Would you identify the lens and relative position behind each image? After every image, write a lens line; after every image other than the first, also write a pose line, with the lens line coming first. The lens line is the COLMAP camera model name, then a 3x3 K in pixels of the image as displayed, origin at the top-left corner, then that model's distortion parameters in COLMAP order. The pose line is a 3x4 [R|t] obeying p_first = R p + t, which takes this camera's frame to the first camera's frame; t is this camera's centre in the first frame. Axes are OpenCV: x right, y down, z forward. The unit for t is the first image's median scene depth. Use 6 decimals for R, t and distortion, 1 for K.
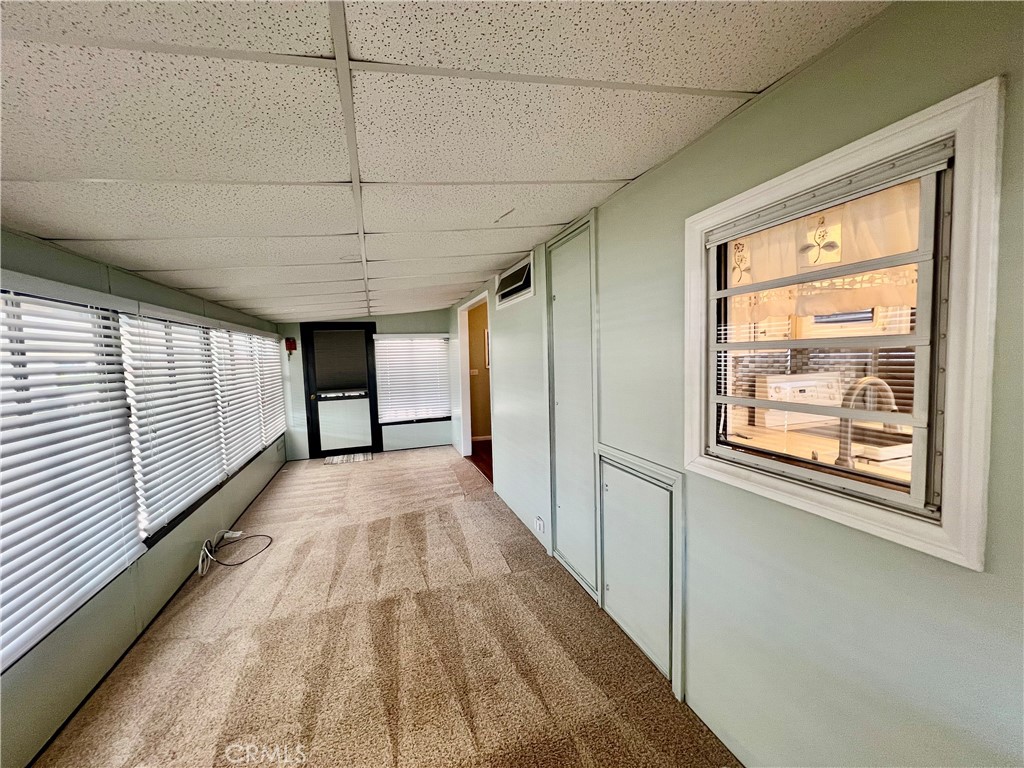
lens RADIAL K [[410.9, 0, 509.7], [0, 410.9, 383.8], [0, 0, 1]] dist [-0.002443, 0.000634]
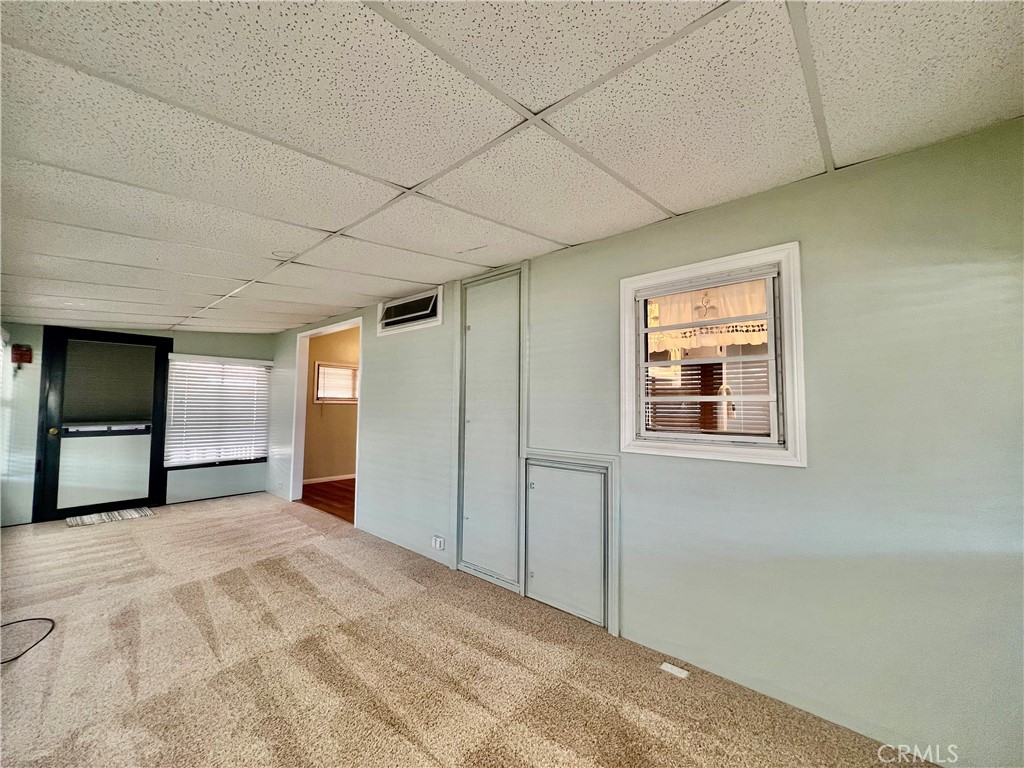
lens RADIAL K [[410.9, 0, 509.7], [0, 410.9, 383.8], [0, 0, 1]] dist [-0.002443, 0.000634]
pose [[0.862113, 0.065322, 0.502488, -0.285204], [-0.000142, 0.991687, -0.128673, 0.073248], [-0.506716, 0.110860, 0.854956, -0.011699]]
